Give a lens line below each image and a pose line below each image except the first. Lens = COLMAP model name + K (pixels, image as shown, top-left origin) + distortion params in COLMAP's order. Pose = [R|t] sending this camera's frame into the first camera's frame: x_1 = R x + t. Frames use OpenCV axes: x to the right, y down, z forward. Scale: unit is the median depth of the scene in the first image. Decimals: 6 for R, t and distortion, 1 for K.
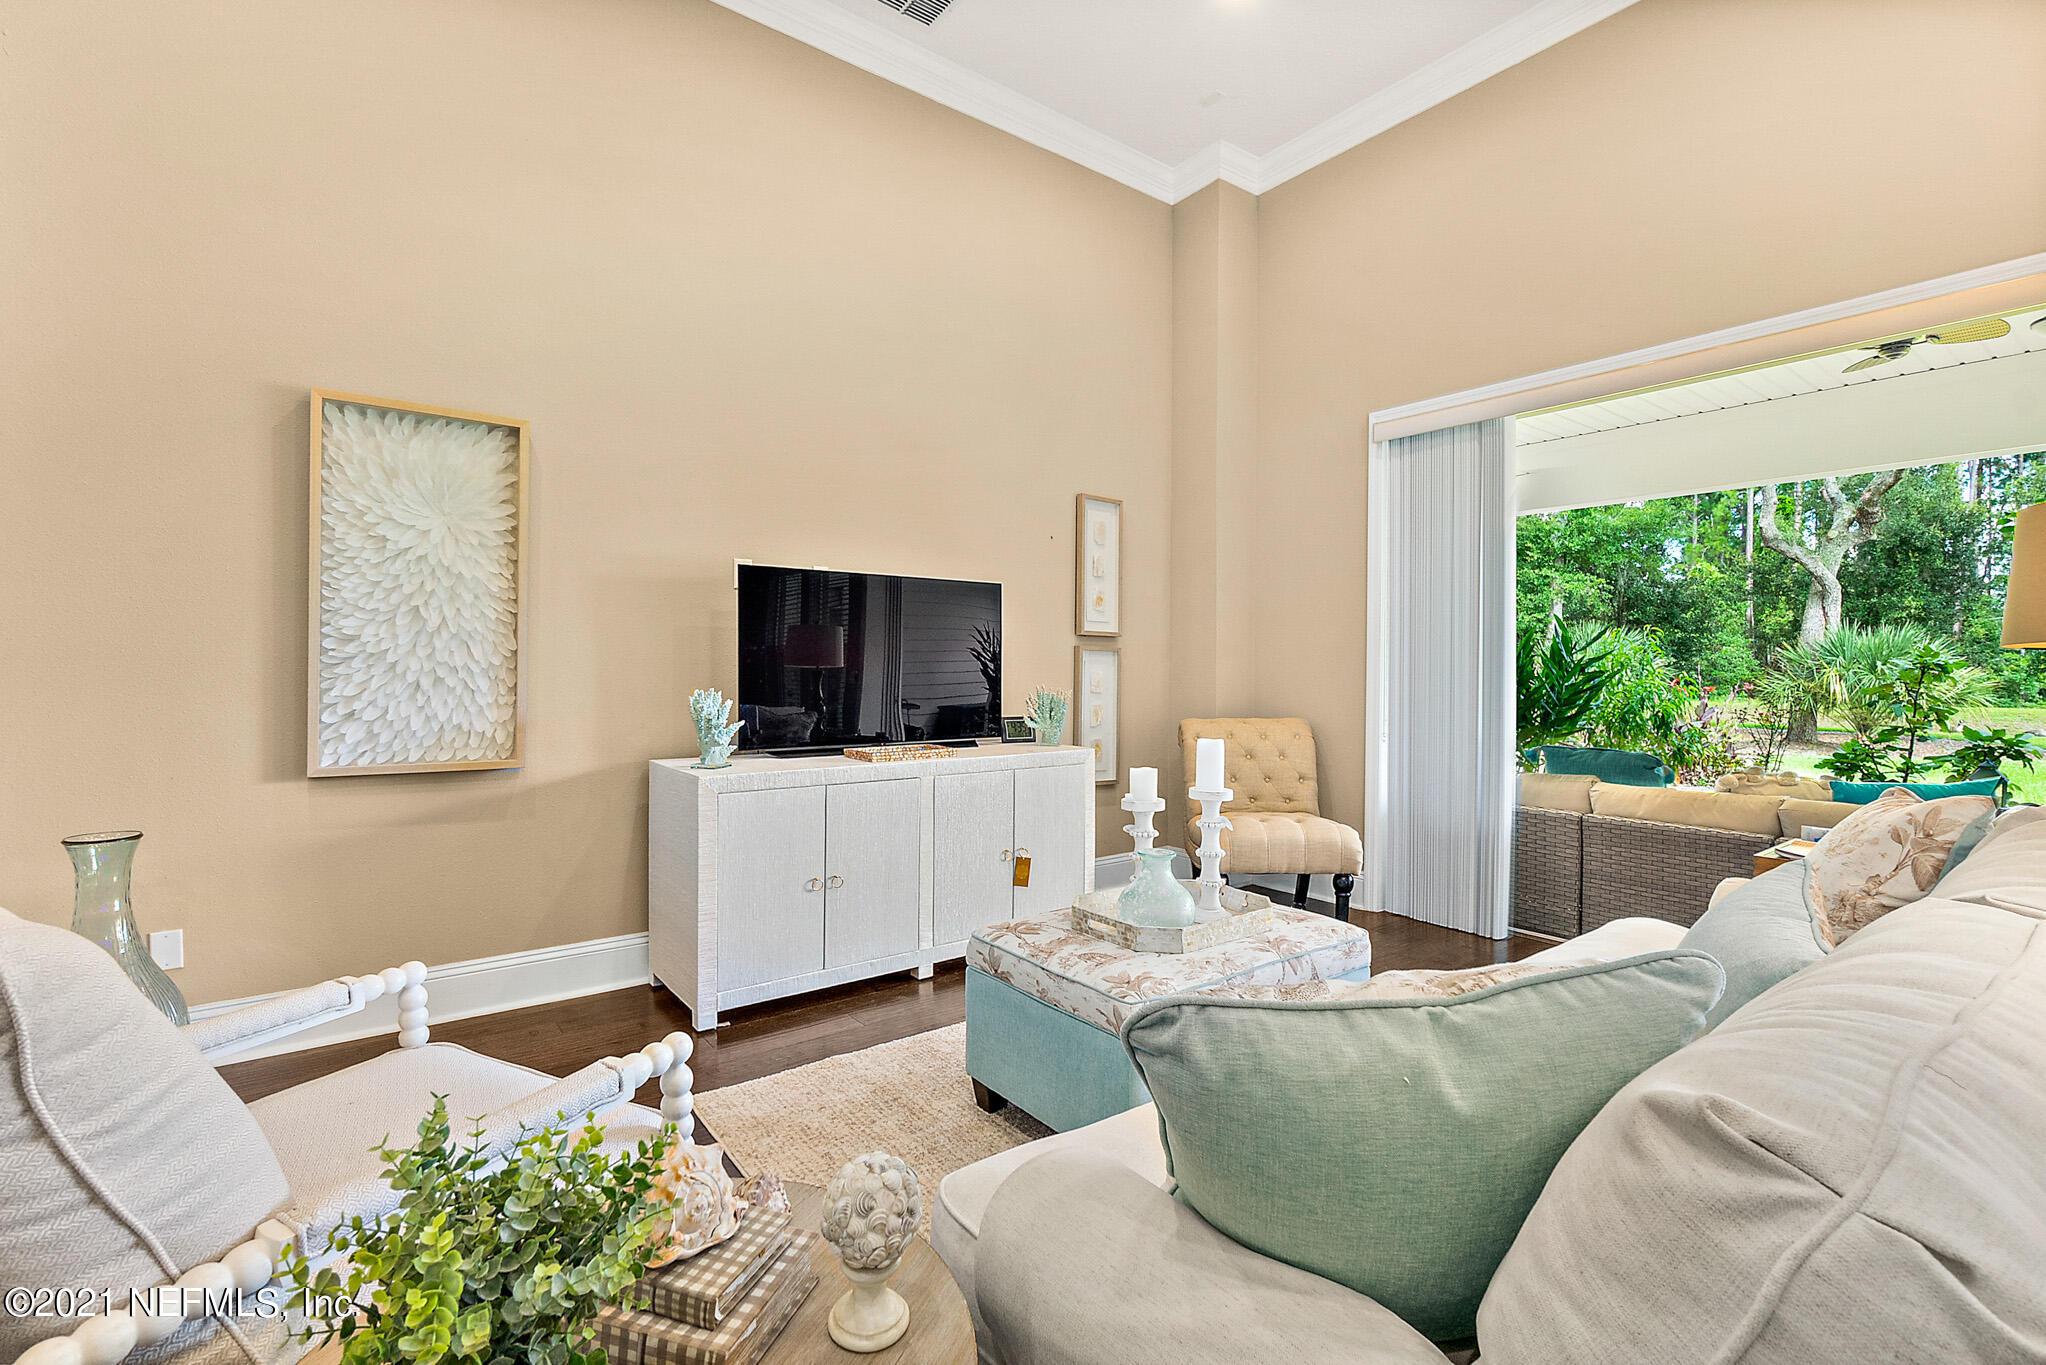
lens RADIAL K [[892.1, 0, 1010.1], [0, 892.1, 672.9], [0, 0, 1]] dist [-0.005450, 0.000161]
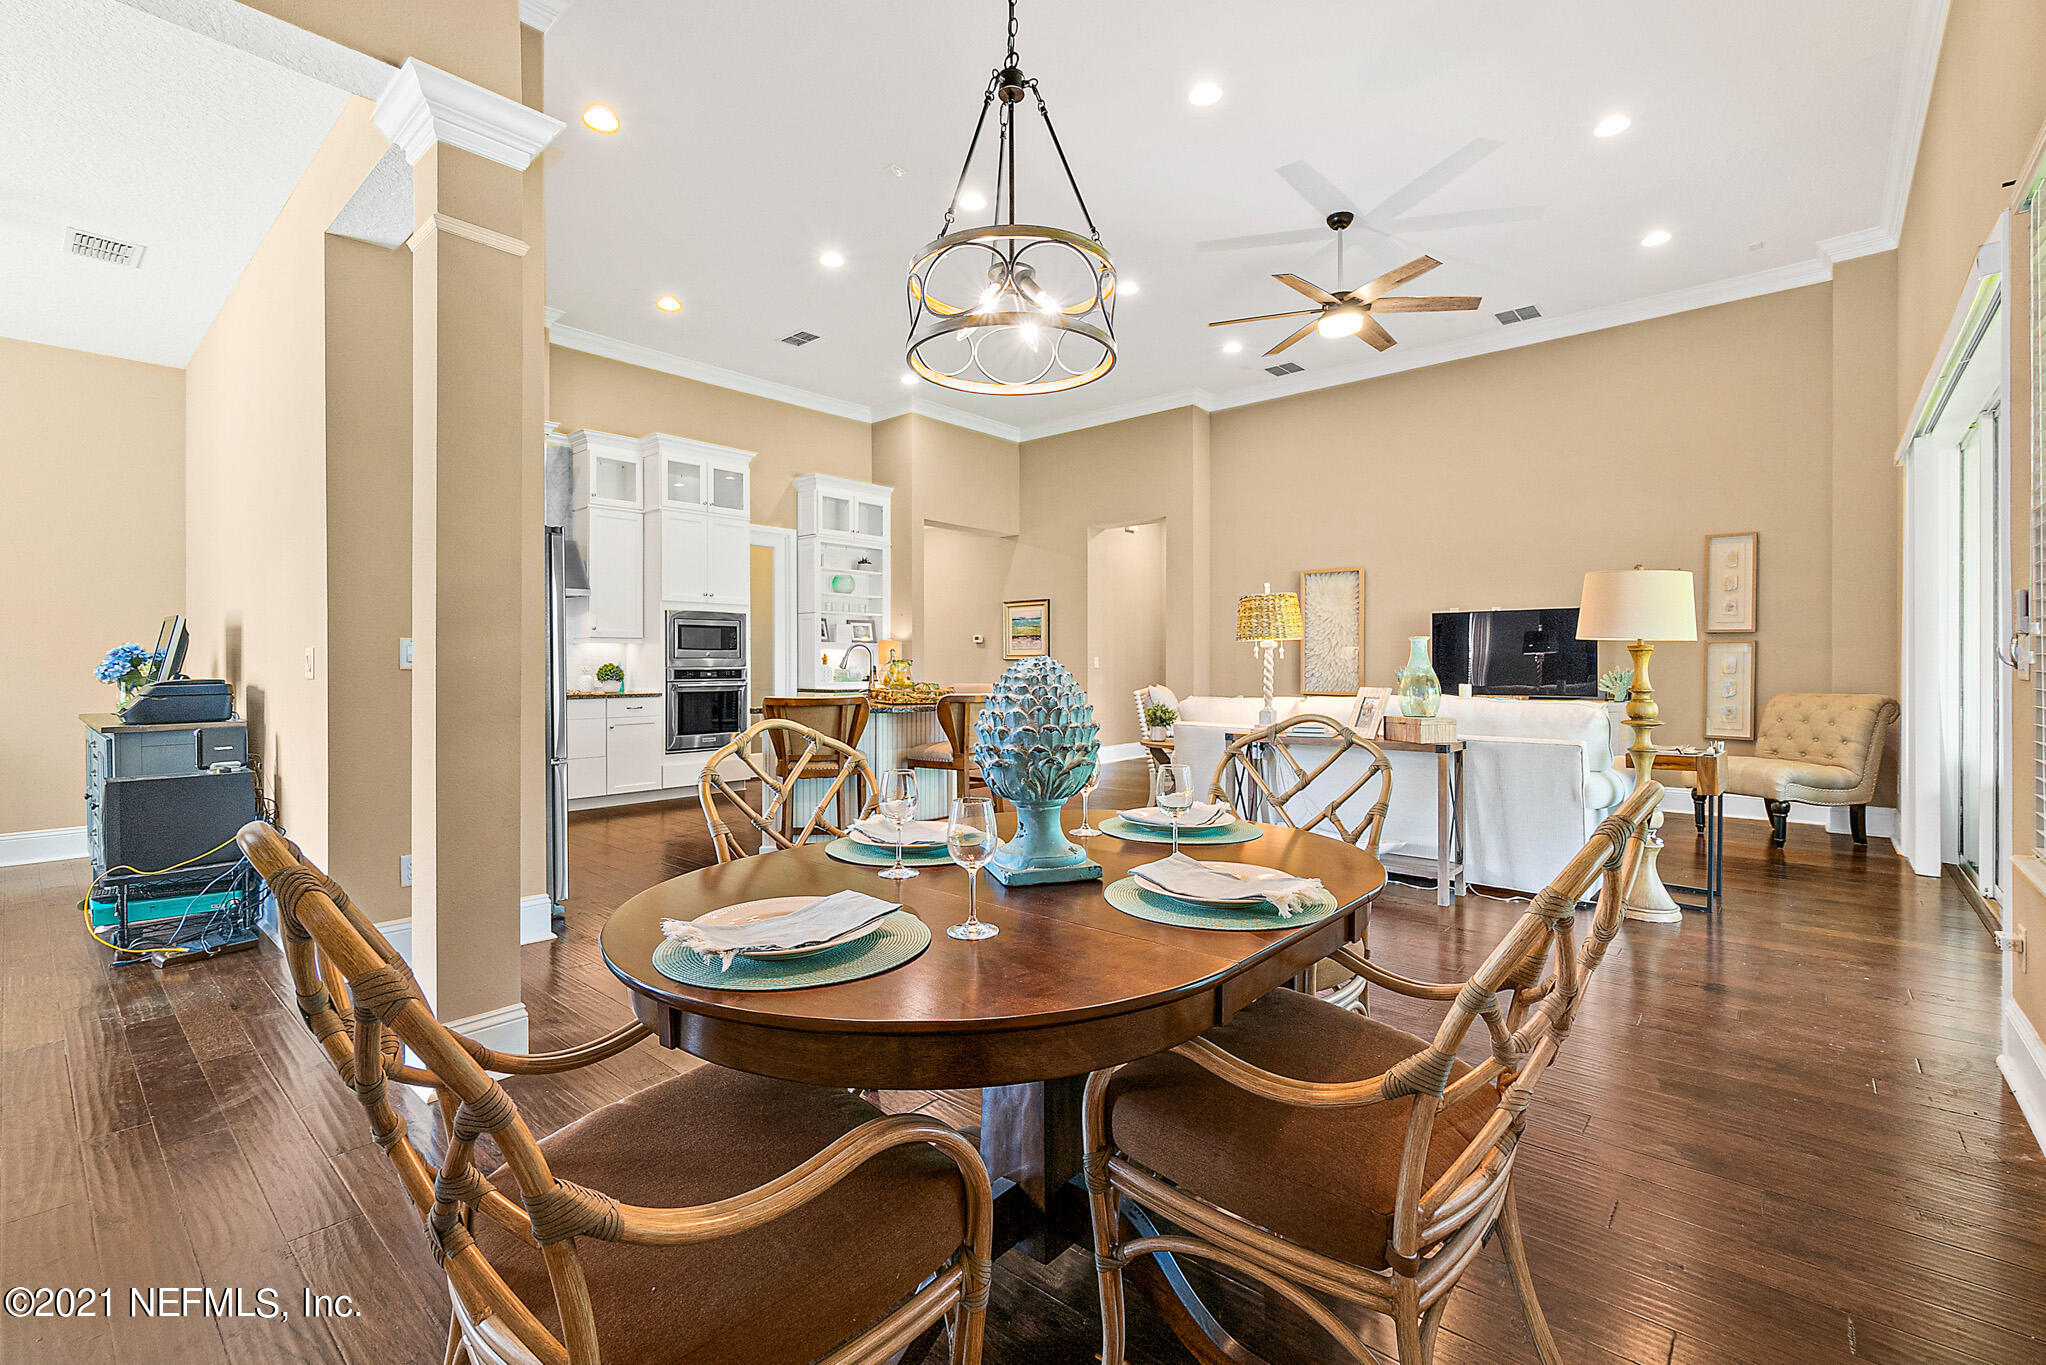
lens RADIAL K [[892.1, 0, 1015.5], [0, 892.1, 662.6], [0, 0, 1]] dist [-0.005450, 0.000161]
pose [[0.206610, -0.004707, -0.978412, 1.317818], [-0.001141, 0.999987, -0.005052, 0.015740], [0.978423, 0.002161, 0.206601, -0.409625]]
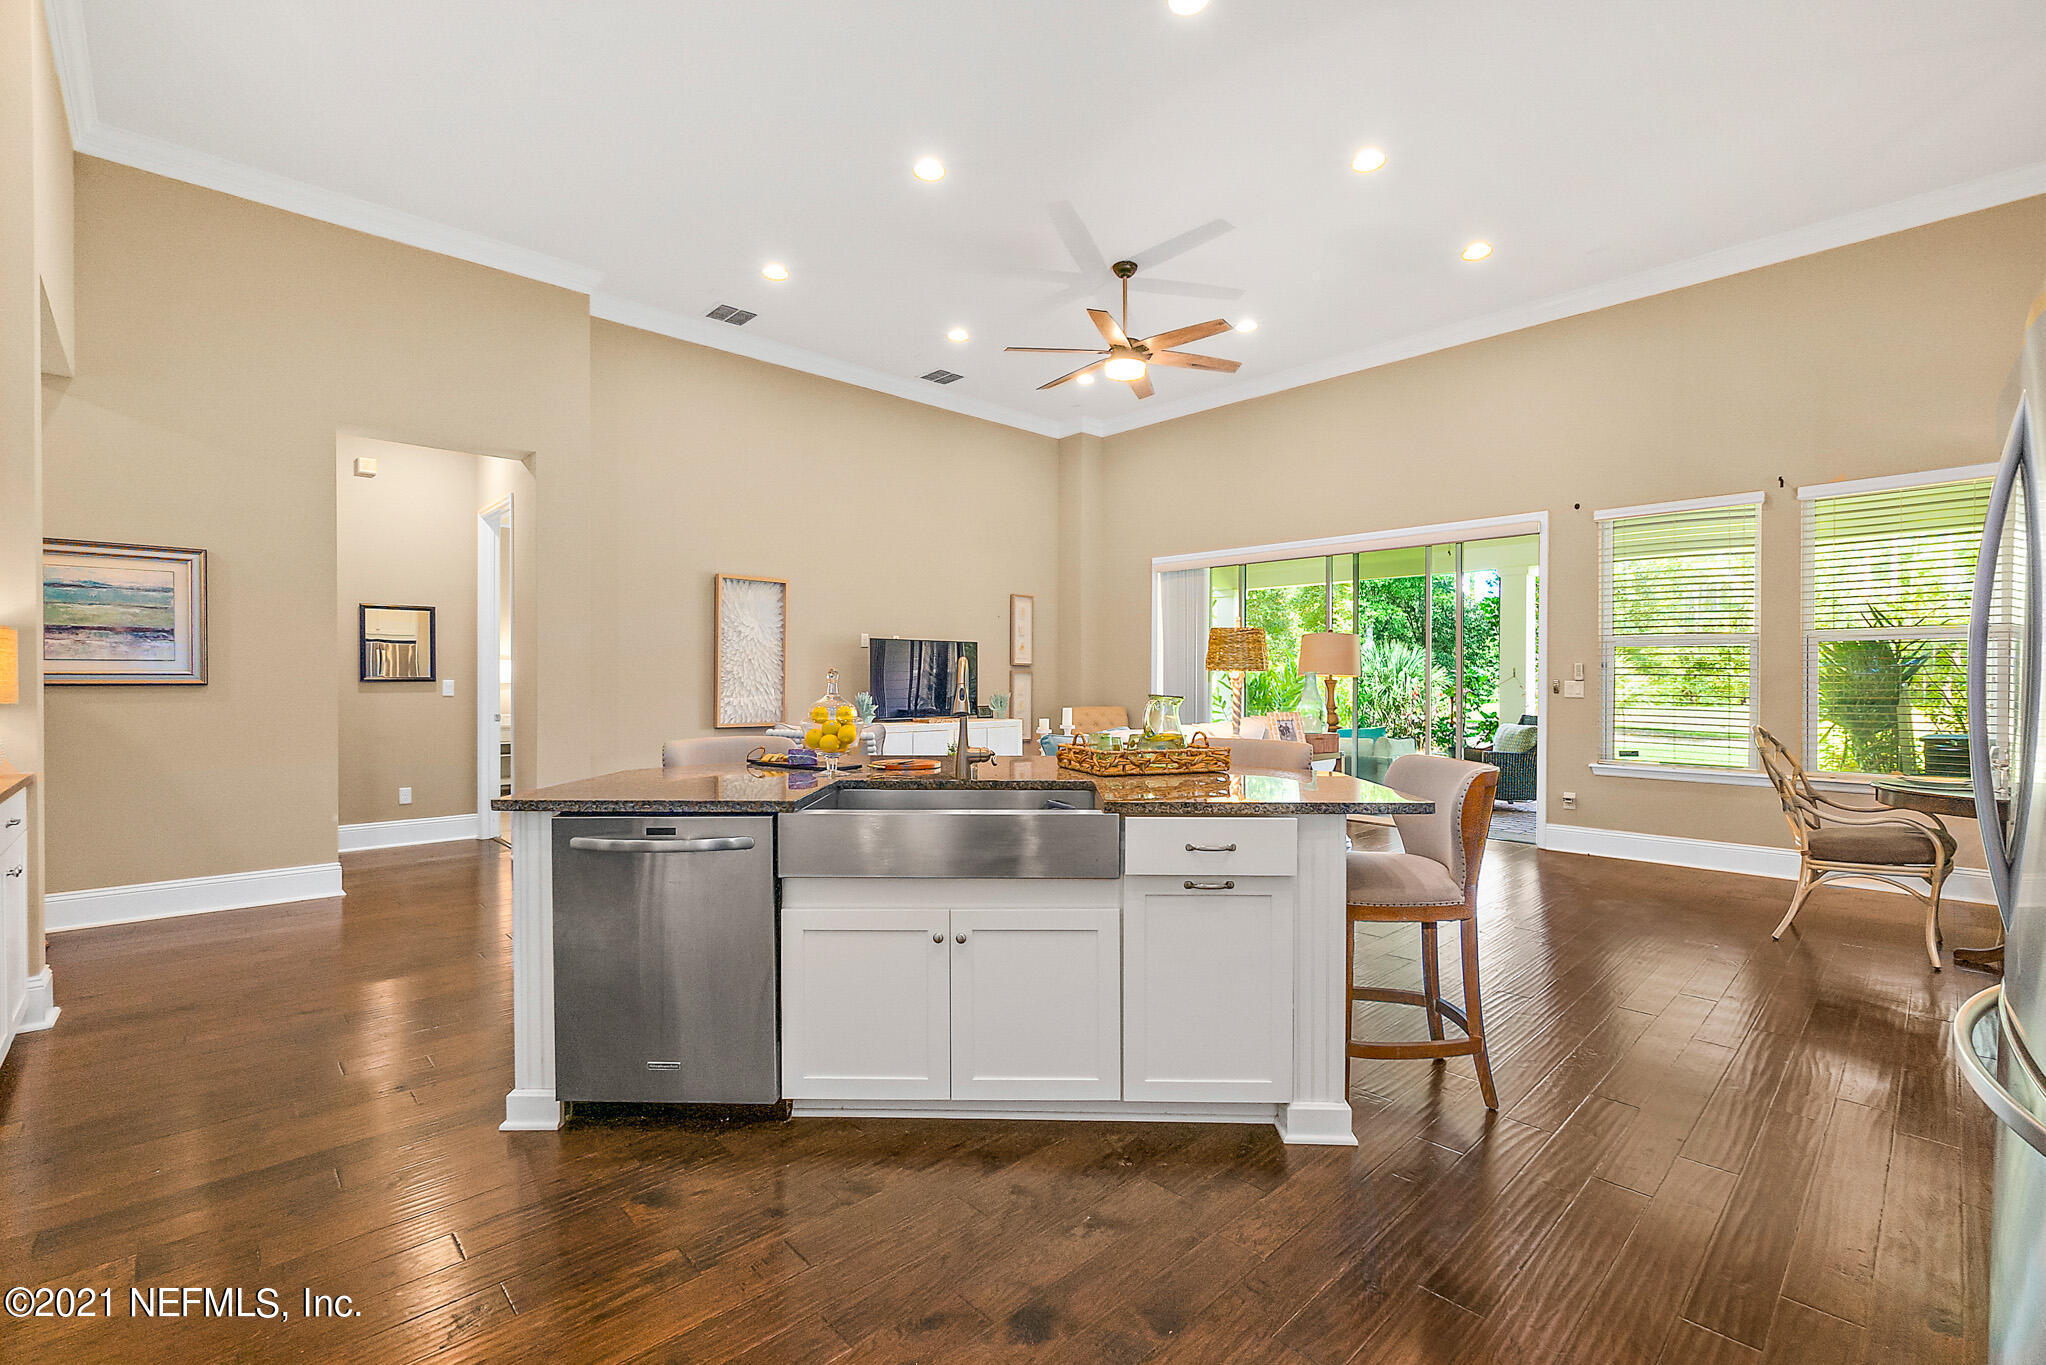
lens RADIAL K [[892.1, 0, 1014.2], [0, 892.1, 690.9], [0, 0, 1]] dist [-0.005450, 0.000161]
pose [[0.993751, -0.005388, 0.111488, -0.145025], [0.004612, 0.999963, 0.007220, -0.000125], [-0.111523, -0.006661, 0.993740, -1.008738]]
